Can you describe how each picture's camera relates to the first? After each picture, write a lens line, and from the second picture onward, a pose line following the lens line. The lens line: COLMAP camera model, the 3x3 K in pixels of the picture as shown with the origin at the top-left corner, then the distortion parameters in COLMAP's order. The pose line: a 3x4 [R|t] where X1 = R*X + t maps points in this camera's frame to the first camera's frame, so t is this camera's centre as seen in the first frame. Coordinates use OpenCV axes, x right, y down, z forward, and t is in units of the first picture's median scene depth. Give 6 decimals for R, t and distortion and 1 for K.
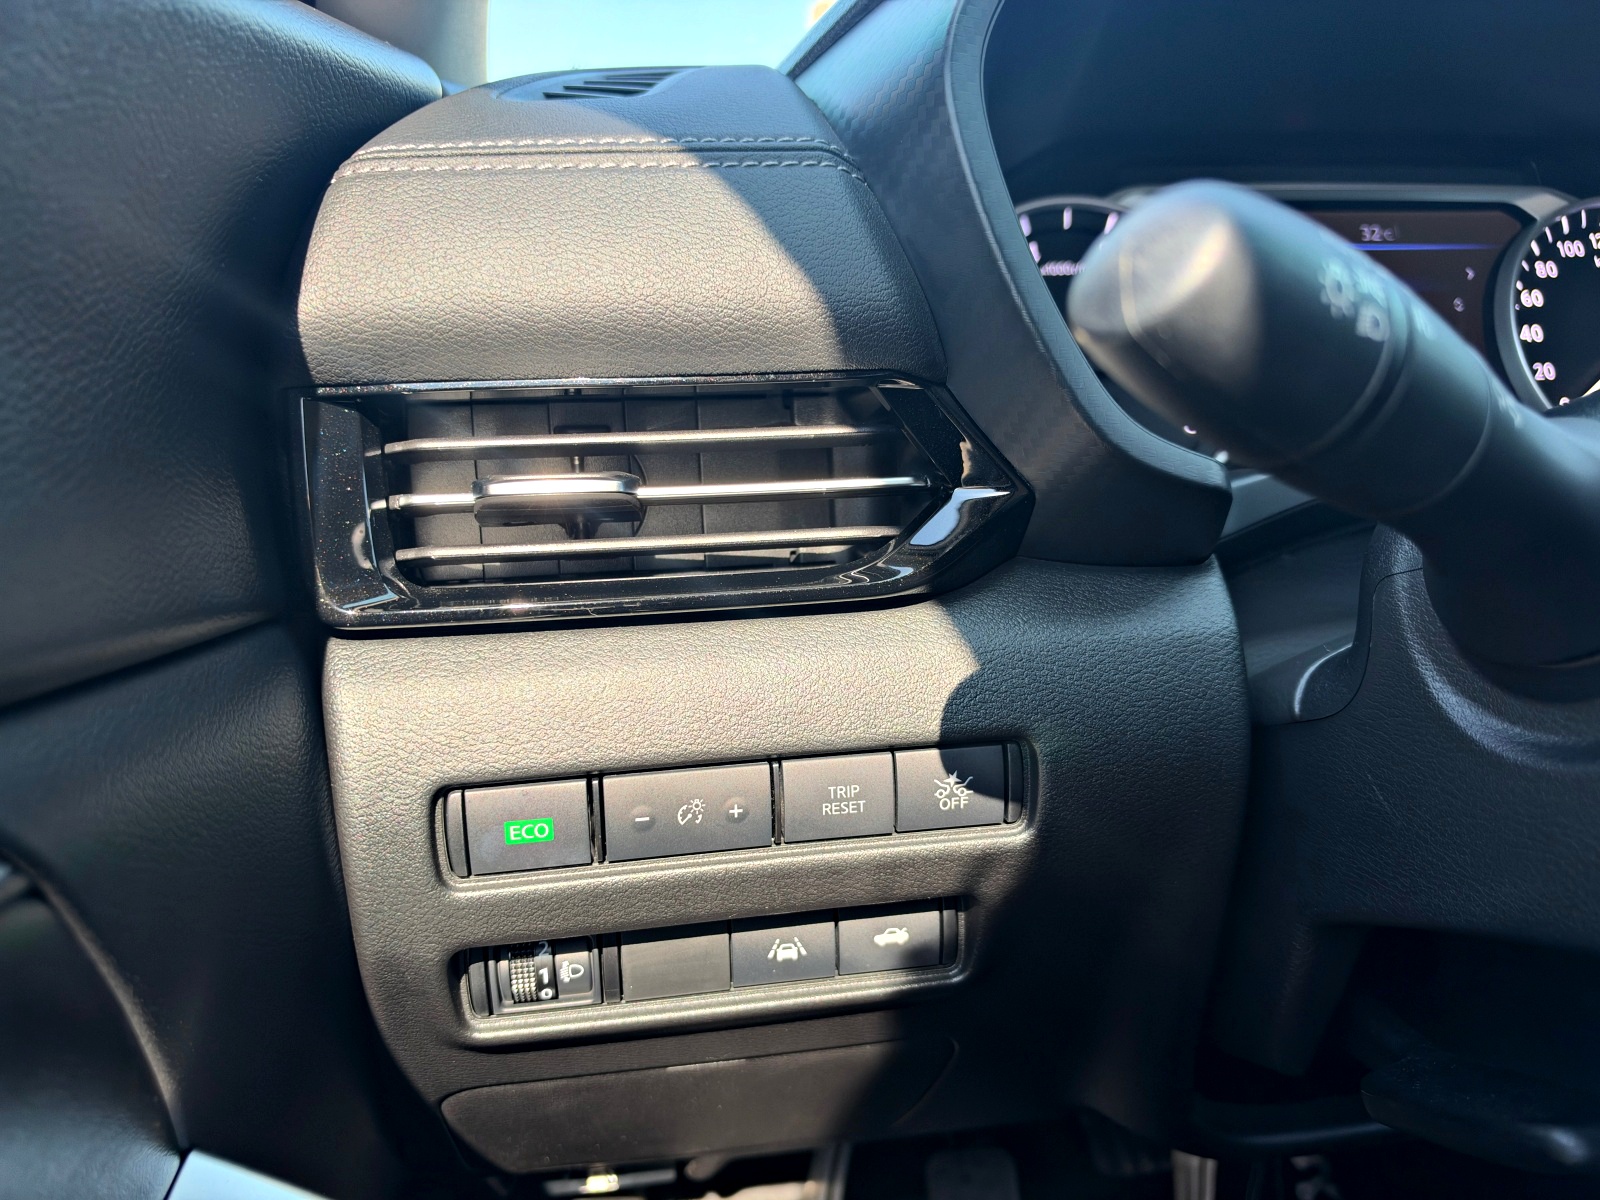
lens RADIAL K [[1238.3, 0, 800.0], [0, 1238.3, 600.0], [0, 0, 1]] dist [0.004238, 0.000325]
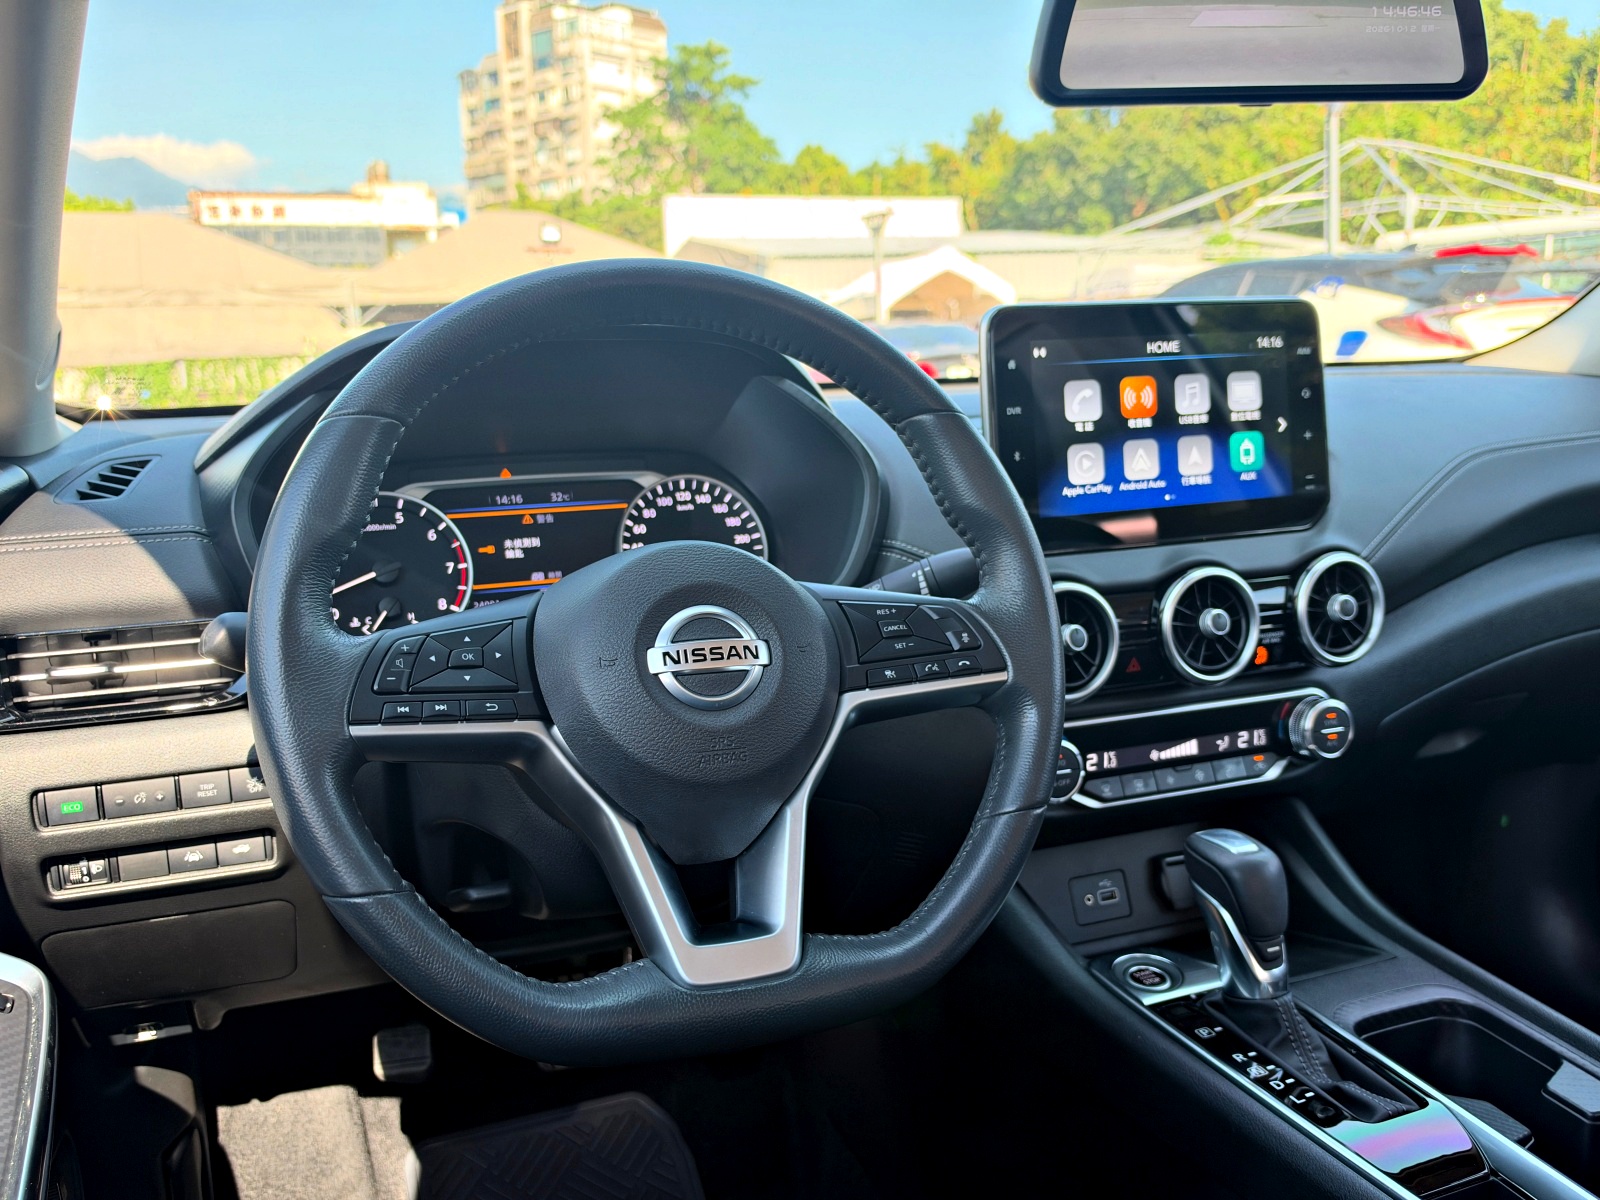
lens RADIAL K [[1393.3, 0, 800.0], [0, 1393.3, 600.0], [0, 0, 1]] dist [-0.013457, -0.009332]
pose [[0.978045, -0.033557, 0.205672, 0.618328], [0.040945, 0.998656, -0.031770, -0.082753], [-0.204330, 0.039494, 0.978105, -1.945216]]
